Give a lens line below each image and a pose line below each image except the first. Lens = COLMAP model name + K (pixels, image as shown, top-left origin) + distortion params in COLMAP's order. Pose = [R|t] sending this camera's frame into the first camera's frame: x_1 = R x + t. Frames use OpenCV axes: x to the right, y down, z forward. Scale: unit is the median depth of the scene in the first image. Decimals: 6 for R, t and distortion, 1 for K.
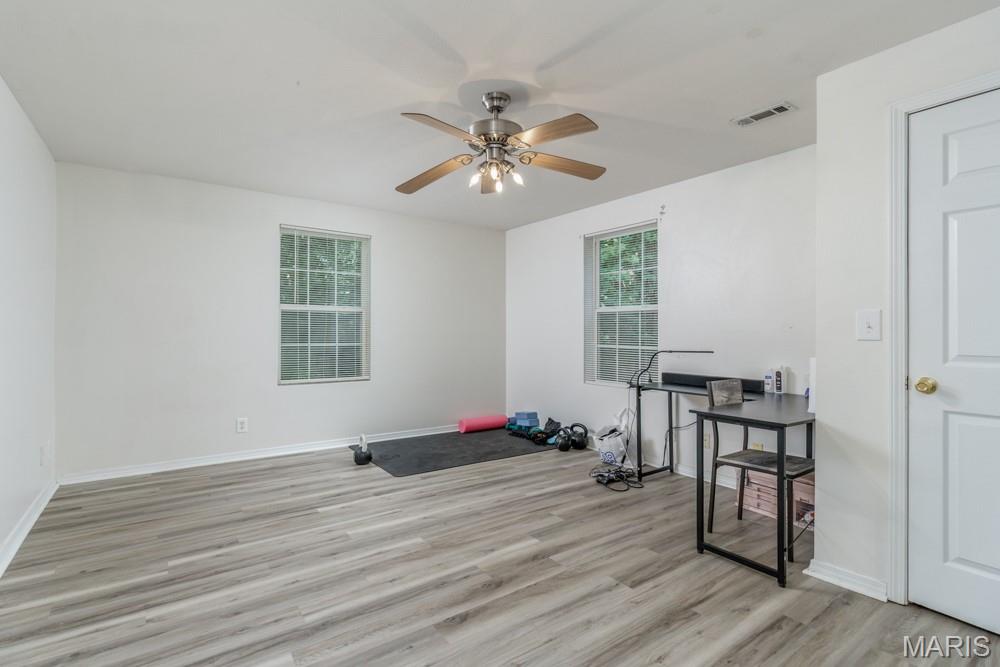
lens RADIAL K [[470.1, 0, 499.7], [0, 470.1, 332.7], [0, 0, 1]] dist [0.003378, 0.001722]
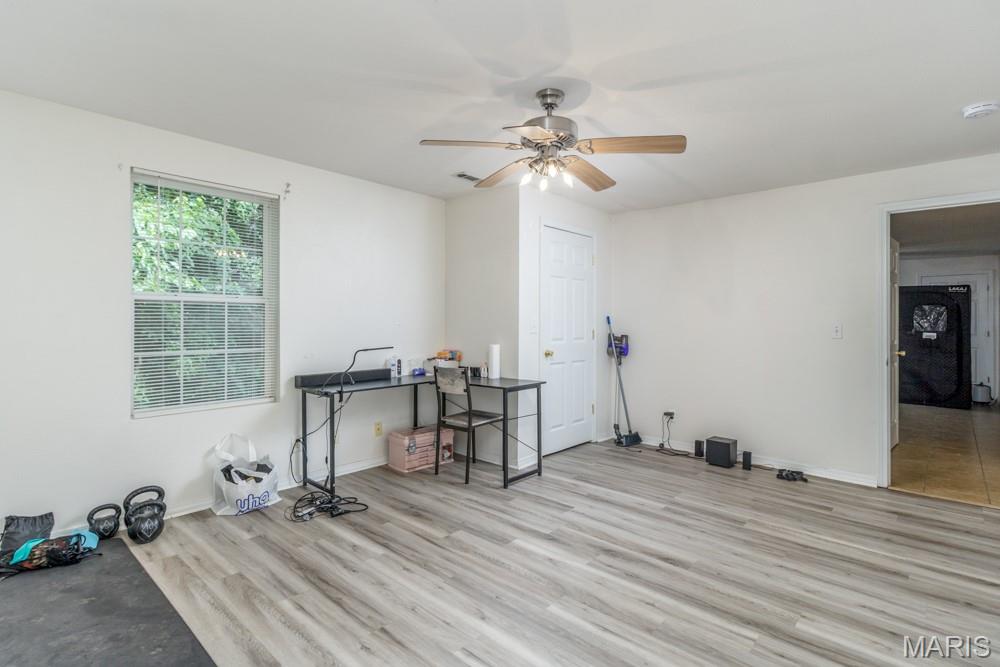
lens RADIAL K [[470.1, 0, 504.1], [0, 470.1, 326.5], [0, 0, 1]] dist [0.003378, 0.001722]
pose [[-0.189660, -0.014191, 0.981747, -0.856907], [-0.004656, 0.999897, 0.013554, -0.031143], [-0.981839, -0.002001, -0.189706, 1.154528]]
